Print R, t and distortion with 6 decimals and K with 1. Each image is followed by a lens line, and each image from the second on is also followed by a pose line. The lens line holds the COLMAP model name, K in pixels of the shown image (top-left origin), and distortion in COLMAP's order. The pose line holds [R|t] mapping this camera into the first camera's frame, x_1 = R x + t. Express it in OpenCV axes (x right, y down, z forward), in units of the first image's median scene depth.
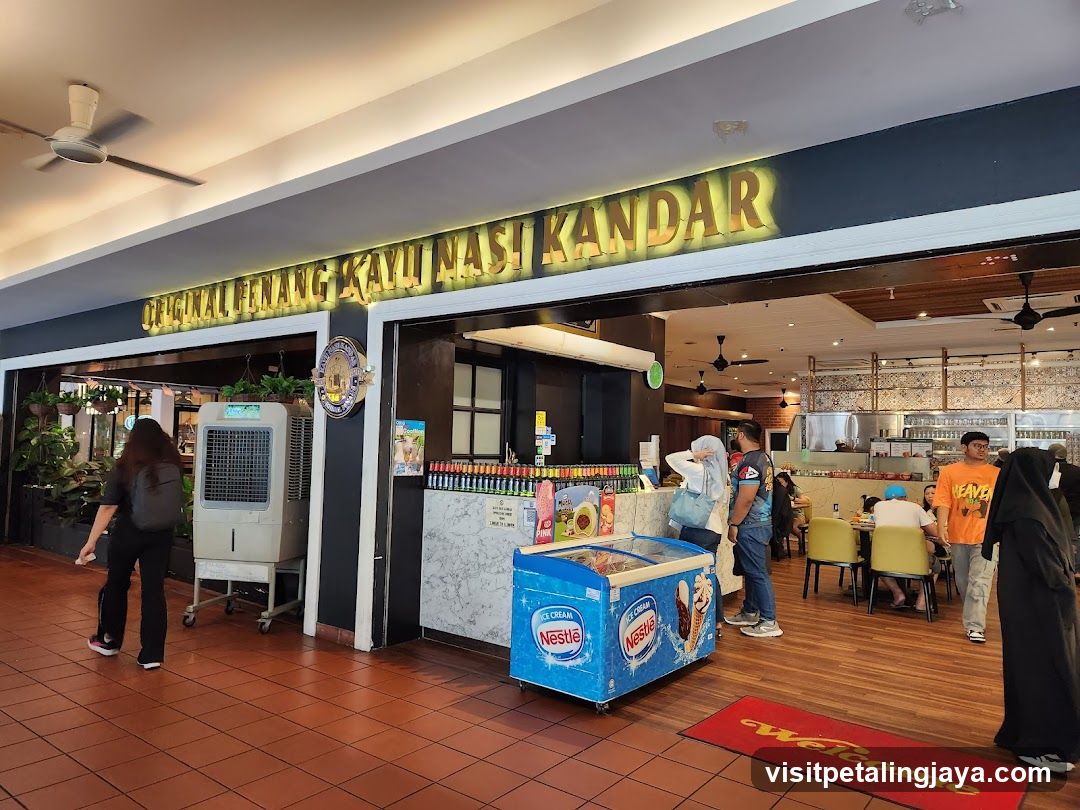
lens RADIAL K [[724.0, 0, 524.1], [0, 724.0, 420.5], [0, 0, 1]] dist [0.041895, 0.000417]
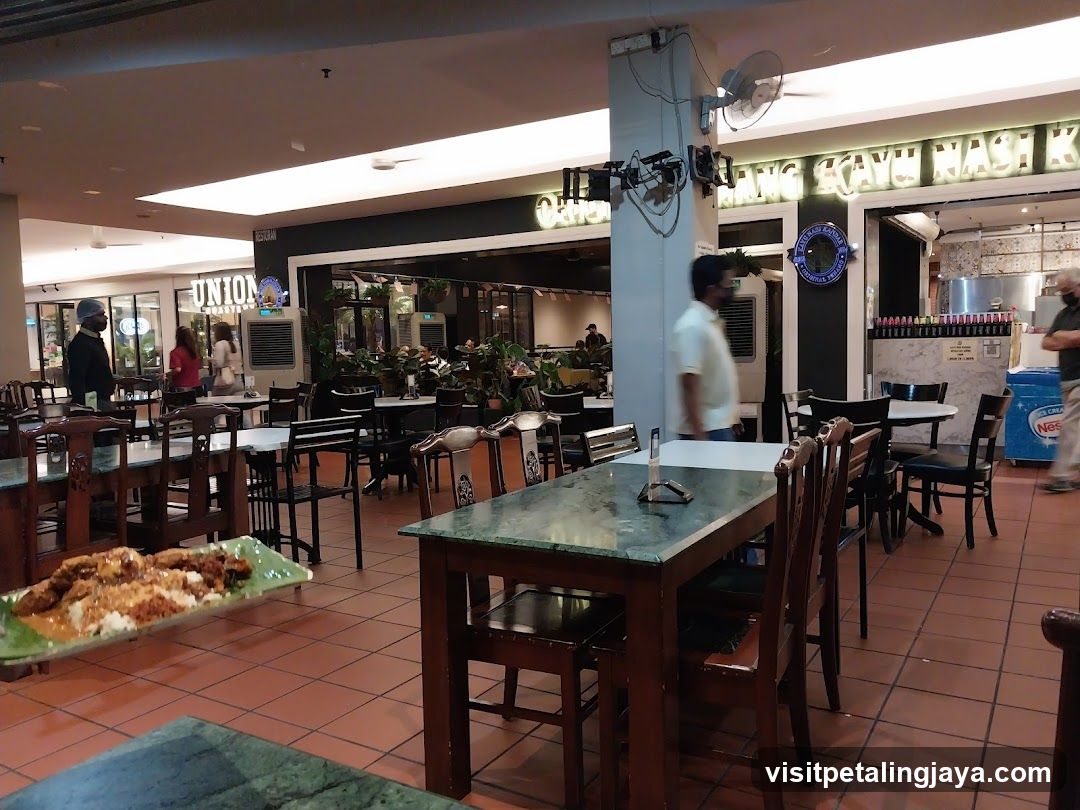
lens RADIAL K [[854.0, 0, 536.2], [0, 854.0, 406.0], [0, 0, 1]] dist [-0.001358, 0.004872]
pose [[0.992413, -0.060496, 0.107037, -0.926846], [0.048318, 0.992429, 0.112919, 0.011389], [-0.113058, -0.106890, 0.987822, -0.456991]]
